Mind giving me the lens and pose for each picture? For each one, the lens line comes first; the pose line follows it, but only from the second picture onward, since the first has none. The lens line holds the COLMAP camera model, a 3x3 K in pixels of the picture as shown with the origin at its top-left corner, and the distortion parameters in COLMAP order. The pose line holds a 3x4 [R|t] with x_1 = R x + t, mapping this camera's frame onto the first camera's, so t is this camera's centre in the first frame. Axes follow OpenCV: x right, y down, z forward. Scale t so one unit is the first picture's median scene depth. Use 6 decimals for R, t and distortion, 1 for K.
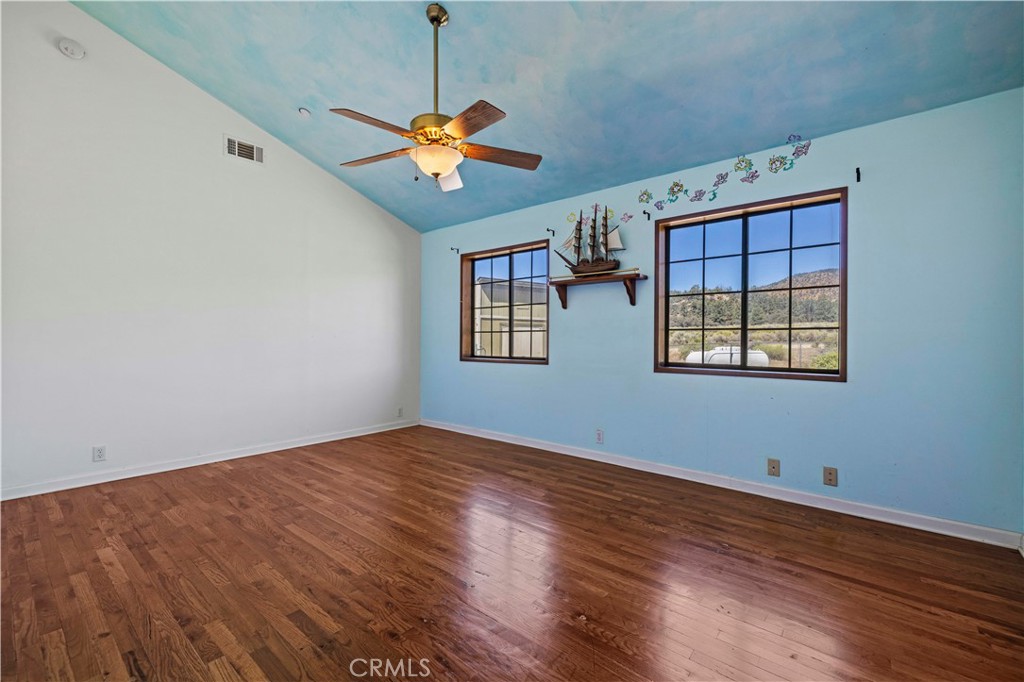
lens RADIAL K [[436.3, 0, 506.6], [0, 436.3, 338.4], [0, 0, 1]] dist [0.002674, -0.000120]
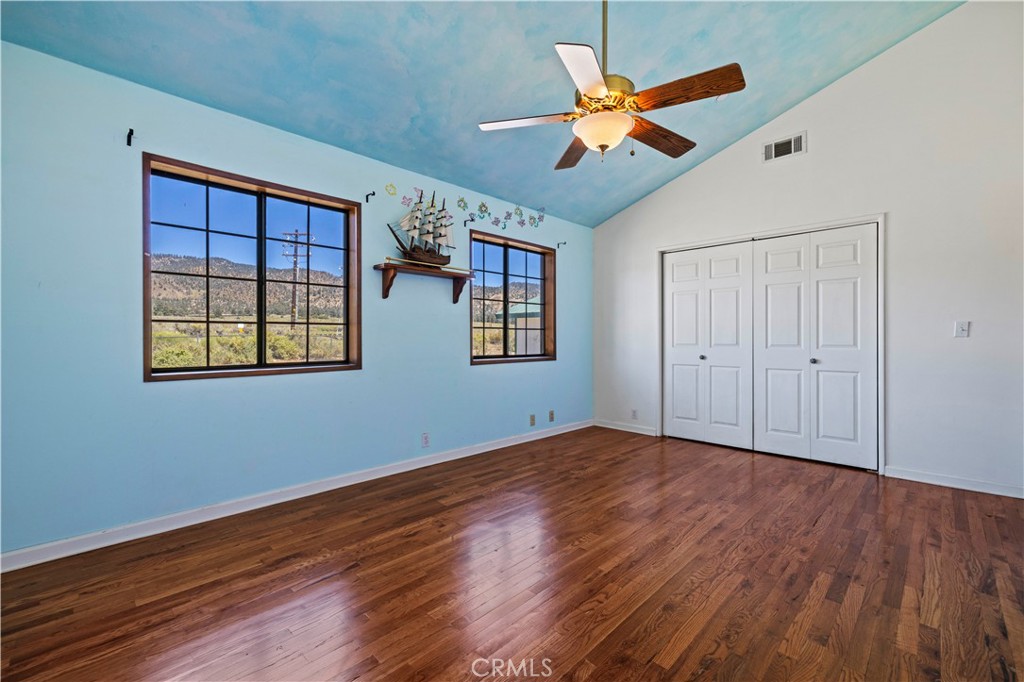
lens RADIAL K [[436.3, 0, 506.6], [0, 436.3, 338.4], [0, 0, 1]] dist [0.002674, -0.000120]
pose [[0.074697, -0.006737, 0.997184, -0.839957], [-0.006034, 0.999956, 0.007208, -0.000200], [-0.997188, -0.006555, 0.074653, 0.904155]]
